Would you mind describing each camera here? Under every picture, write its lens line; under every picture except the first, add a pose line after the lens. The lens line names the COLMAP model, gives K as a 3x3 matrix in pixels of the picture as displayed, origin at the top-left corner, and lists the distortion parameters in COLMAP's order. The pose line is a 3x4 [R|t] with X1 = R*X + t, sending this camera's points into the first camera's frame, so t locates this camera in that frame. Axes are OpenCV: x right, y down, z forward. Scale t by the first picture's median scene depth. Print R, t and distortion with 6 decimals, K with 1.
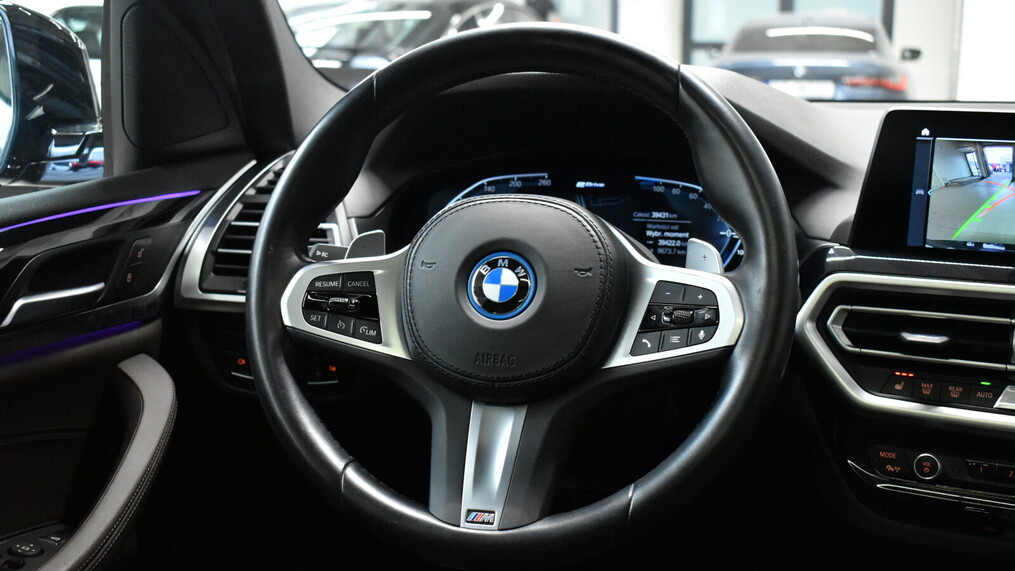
lens RADIAL K [[1192.0, 0, 506.5], [0, 1192.0, 283.5], [0, 0, 1]] dist [-0.032977, 0.000000]
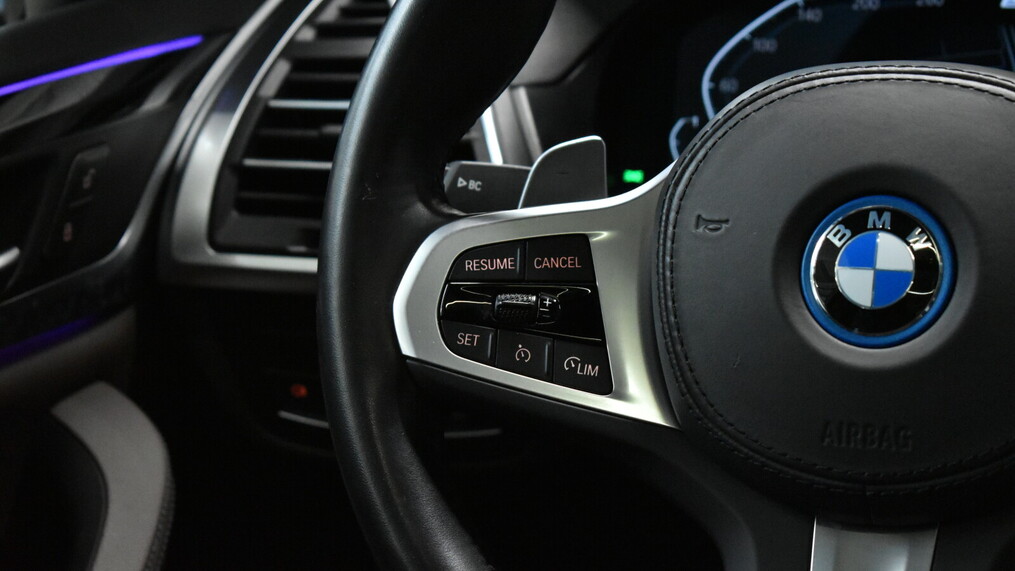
lens RADIAL K [[2303.7, 0, 509.6], [0, 2303.7, 288.3], [0, 0, 1]] dist [0.023801, 0.000000]
pose [[0.993784, -0.016955, -0.110030, -0.042320], [0.025499, 0.996727, 0.076712, -0.056687], [0.108370, -0.079041, 0.990963, 0.104215]]
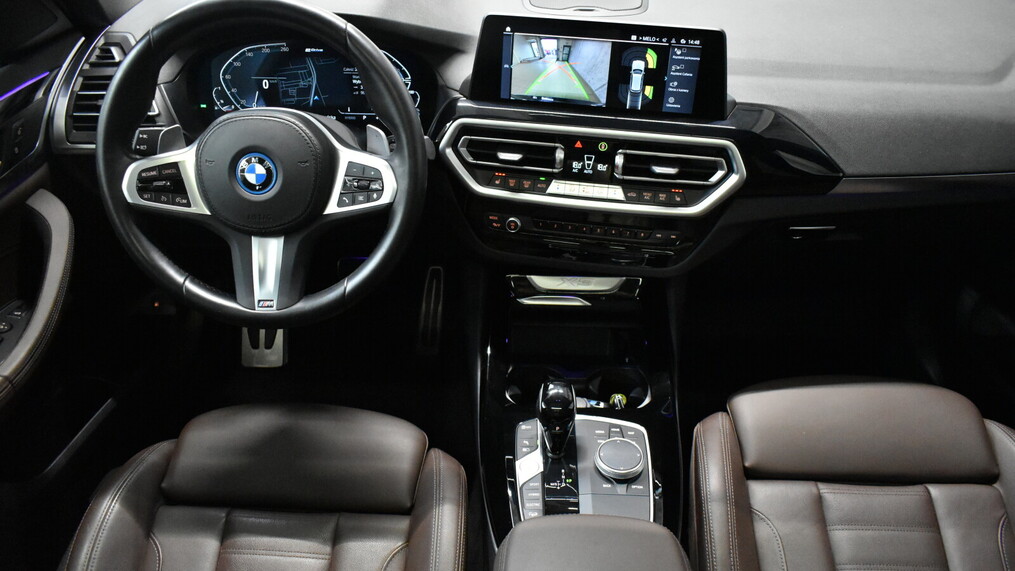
lens RADIAL K [[768.7, 0, 505.0], [0, 768.7, 288.7], [0, 0, 1]] dist [-0.023994, 0.010975]
pose [[0.973223, -0.135027, 0.186025, 0.105080], [0.041539, 0.899269, 0.435419, -0.284280], [-0.226080, -0.416032, 0.880798, -0.103745]]
